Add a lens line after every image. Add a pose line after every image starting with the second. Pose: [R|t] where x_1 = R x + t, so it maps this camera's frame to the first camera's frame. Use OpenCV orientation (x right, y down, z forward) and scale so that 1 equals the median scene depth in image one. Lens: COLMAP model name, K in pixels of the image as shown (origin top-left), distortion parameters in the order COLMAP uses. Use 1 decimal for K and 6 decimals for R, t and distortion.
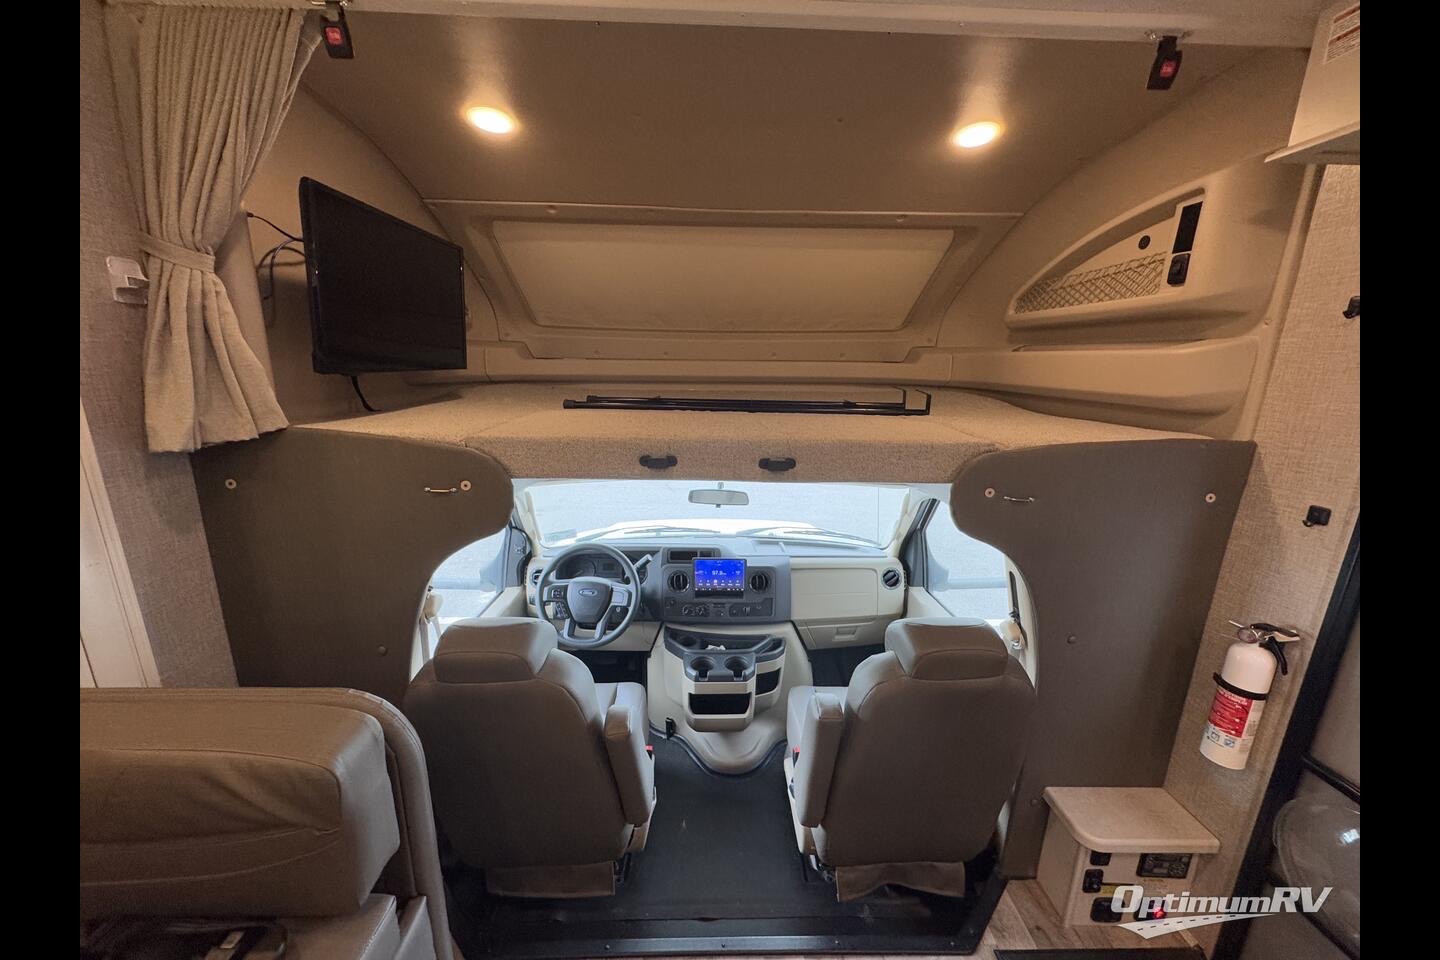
lens RADIAL K [[512.6, 0, 719.9], [0, 512.6, 484.6], [0, 0, 1]] dist [-0.001298, -0.000386]
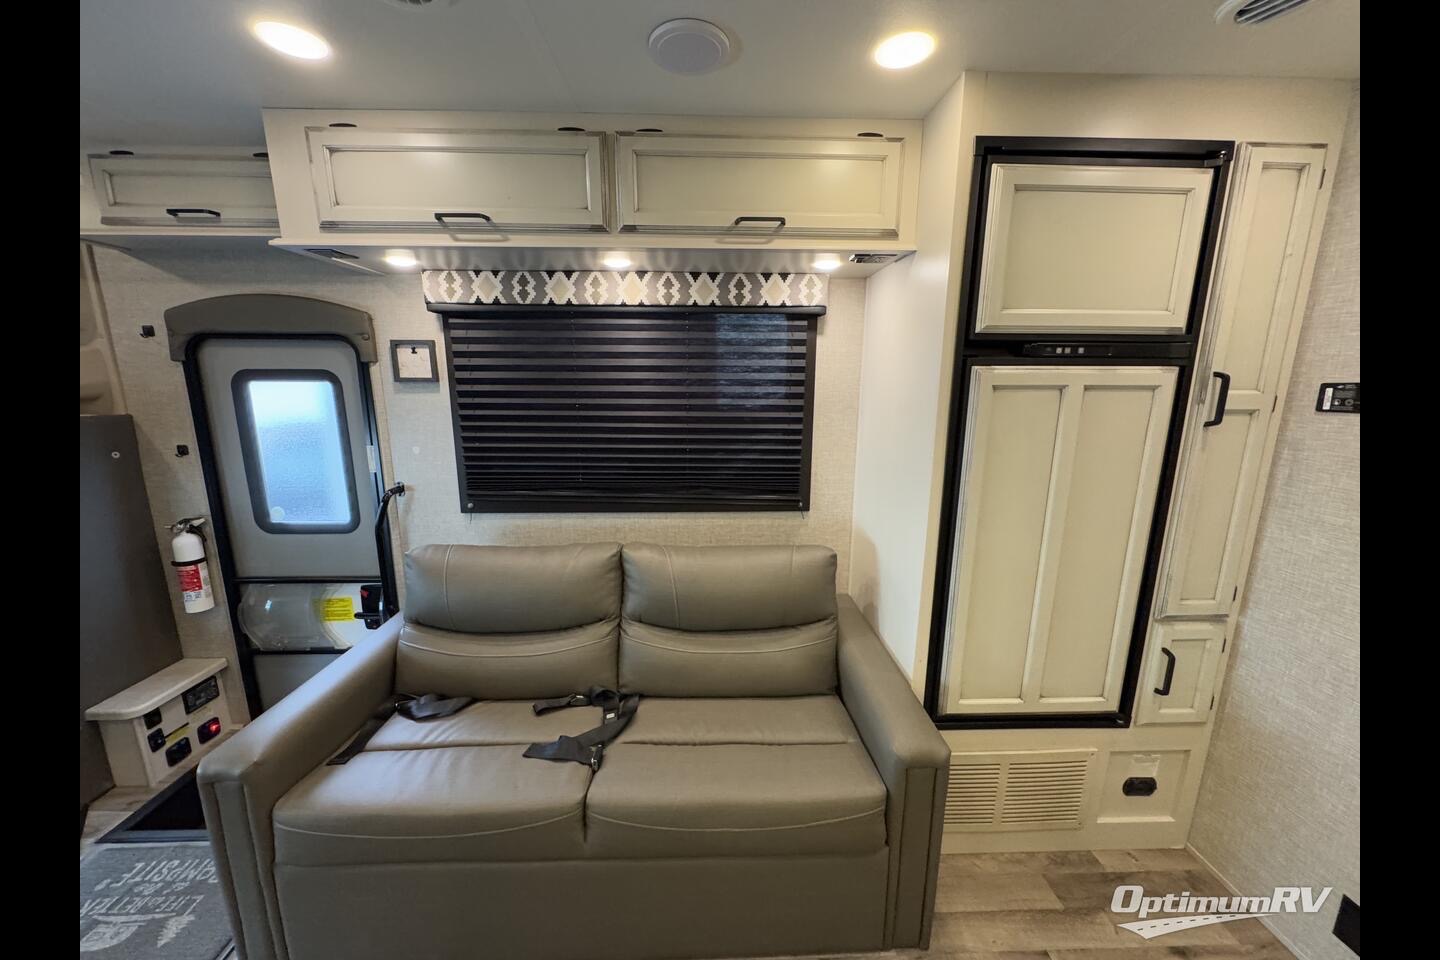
lens RADIAL K [[512.6, 0, 725.0], [0, 512.6, 478.5], [0, 0, 1]] dist [-0.001298, -0.000386]
pose [[0.001153, -0.217500, 0.976060, -0.506126], [0.234146, 0.948986, 0.211190, 0.197933], [-0.972201, 0.228296, 0.052021, -0.793460]]
